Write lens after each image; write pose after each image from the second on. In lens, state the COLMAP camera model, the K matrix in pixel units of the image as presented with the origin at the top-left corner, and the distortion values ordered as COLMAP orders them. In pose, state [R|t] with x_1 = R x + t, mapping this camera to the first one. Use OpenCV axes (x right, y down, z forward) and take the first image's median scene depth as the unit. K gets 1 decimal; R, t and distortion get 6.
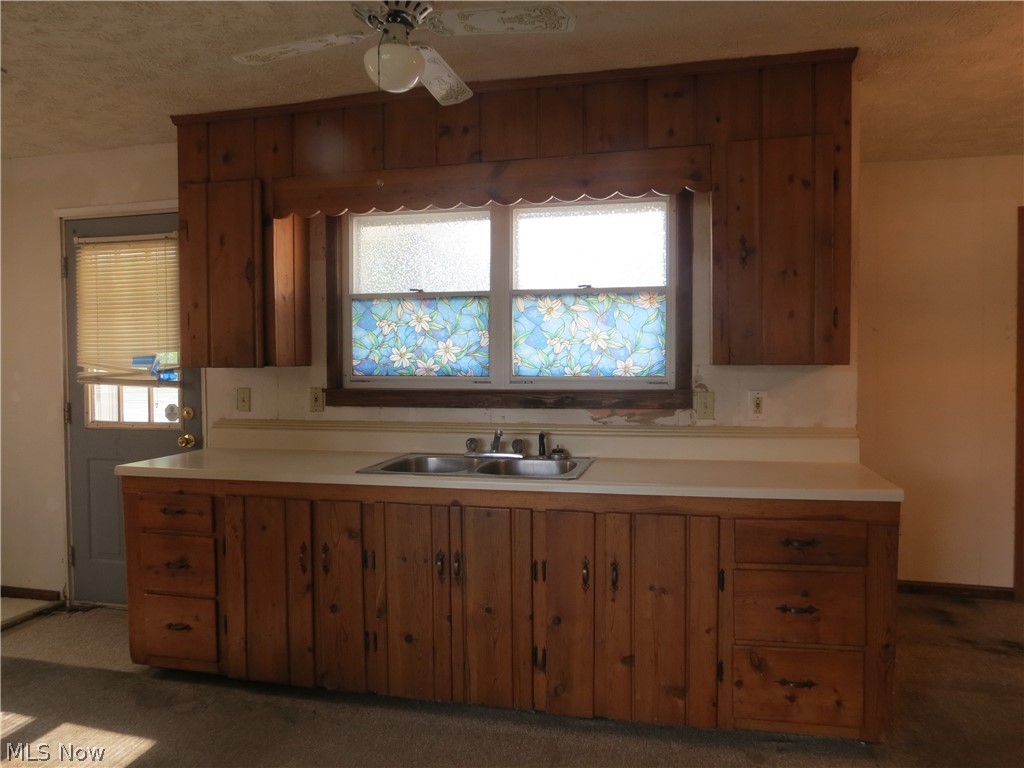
lens RADIAL K [[720.3, 0, 511.3], [0, 720.3, 385.8], [0, 0, 1]] dist [-0.026351, 0.009492]
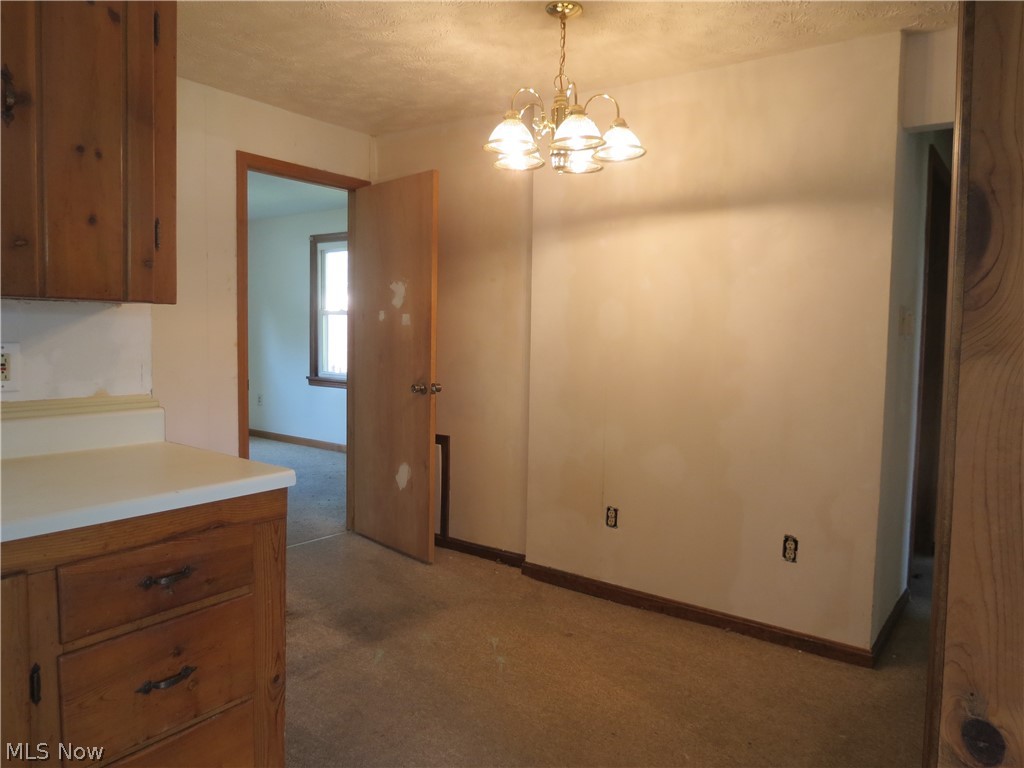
lens RADIAL K [[720.3, 0, 513.9], [0, 720.3, 382.7], [0, 0, 1]] dist [-0.026351, 0.009492]
pose [[0.378945, -0.045176, 0.924316, -0.062145], [-0.001081, 0.998785, 0.049259, 0.013921], [-0.925419, -0.019666, 0.378436, 0.473529]]
